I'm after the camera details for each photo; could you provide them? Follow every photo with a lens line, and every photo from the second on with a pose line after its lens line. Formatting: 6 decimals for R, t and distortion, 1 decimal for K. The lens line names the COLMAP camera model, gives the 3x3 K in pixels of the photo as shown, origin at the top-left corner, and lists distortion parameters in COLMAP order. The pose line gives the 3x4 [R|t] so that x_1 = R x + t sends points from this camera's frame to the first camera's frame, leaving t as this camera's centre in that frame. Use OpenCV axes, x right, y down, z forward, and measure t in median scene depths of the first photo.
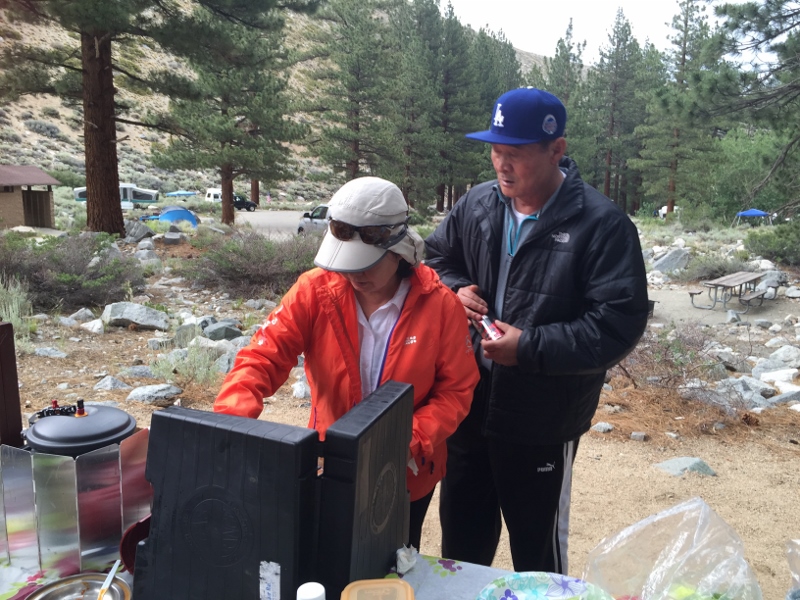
lens RADIAL K [[660.7, 0, 399.5], [0, 660.7, 295.8], [0, 0, 1]] dist [0.053303, -0.090390]
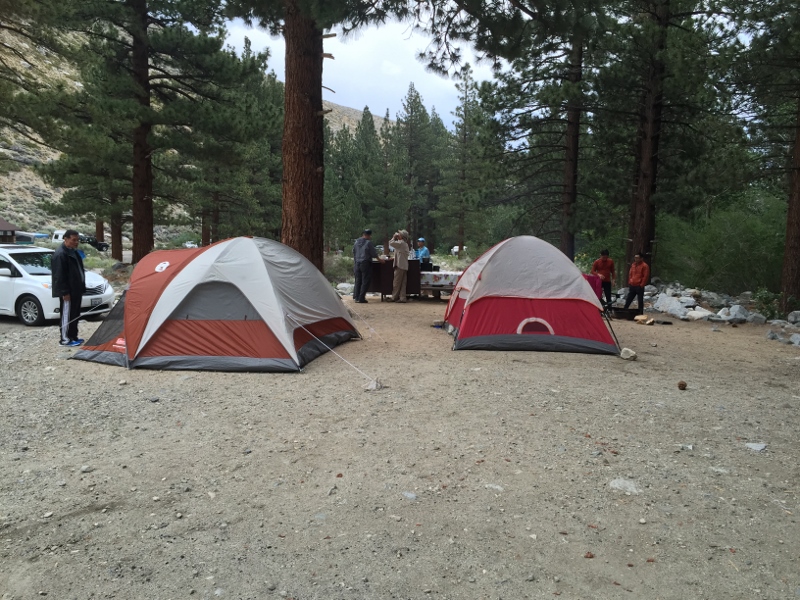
lens RADIAL K [[660.7, 0, 403.0], [0, 660.7, 301.4], [0, 0, 1]] dist [0.053303, -0.090390]
pose [[0.953399, -0.028743, 0.300339, -0.100385], [0.043951, 0.998064, -0.044001, 0.028568], [-0.298493, 0.055150, 0.952817, -0.215033]]
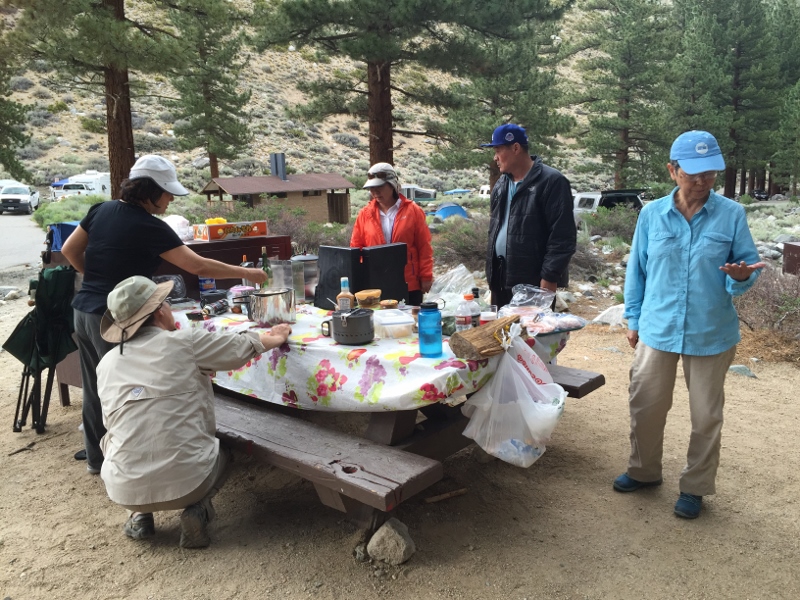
lens RADIAL K [[660.7, 0, 405.4], [0, 660.7, 302.8], [0, 0, 1]] dist [0.053303, -0.090390]
pose [[0.919864, 0.023725, -0.391518, 0.023894], [-0.016643, 0.999631, 0.021474, 0.007000], [0.391883, -0.013237, 0.919920, -0.033663]]
